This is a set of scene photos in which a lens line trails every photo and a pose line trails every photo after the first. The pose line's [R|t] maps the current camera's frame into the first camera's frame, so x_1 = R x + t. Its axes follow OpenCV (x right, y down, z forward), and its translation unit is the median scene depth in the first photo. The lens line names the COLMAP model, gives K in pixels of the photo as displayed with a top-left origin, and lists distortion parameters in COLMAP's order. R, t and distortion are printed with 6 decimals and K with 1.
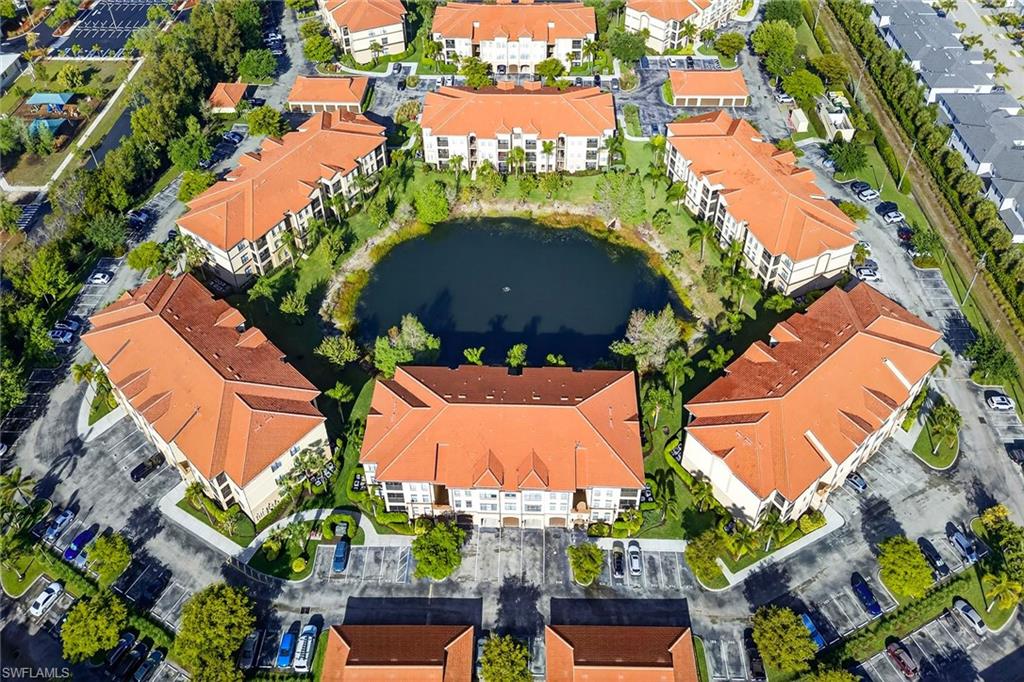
lens RADIAL K [[845.9, 0, 508.5], [0, 845.9, 379.8], [0, 0, 1]] dist [0.082053, -0.085868]
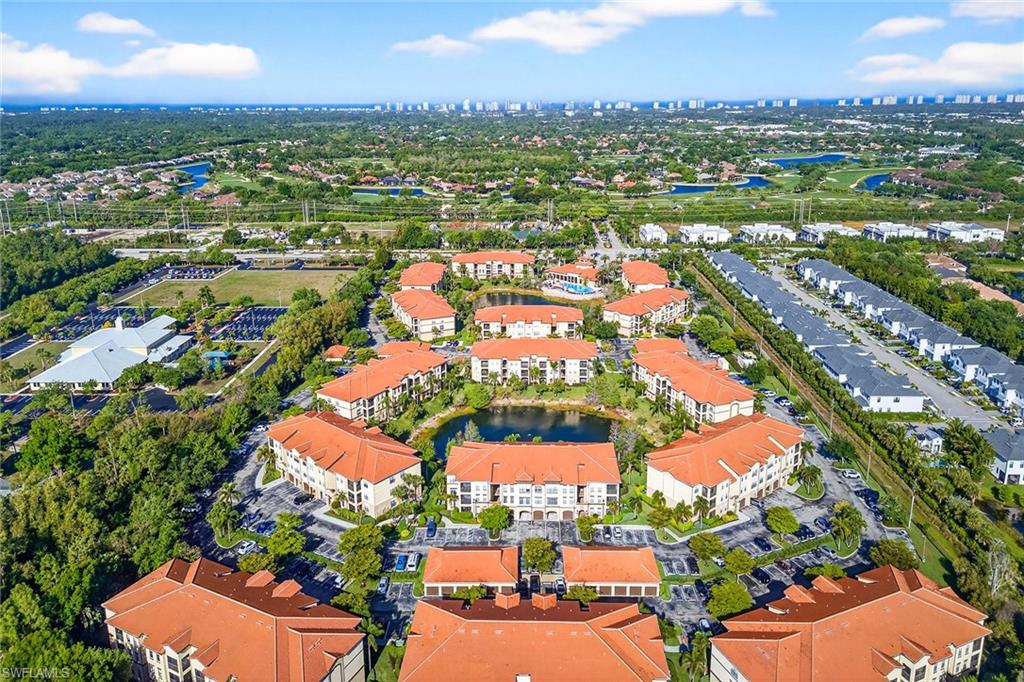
lens RADIAL K [[845.9, 0, 508.5], [0, 845.9, 379.8], [0, 0, 1]] dist [0.082053, -0.085868]
pose [[0.999995, 0.002877, -0.000869, -0.036266], [-0.002964, 0.896067, -0.443909, 0.446657], [-0.000498, 0.443909, 0.896072, -0.363629]]
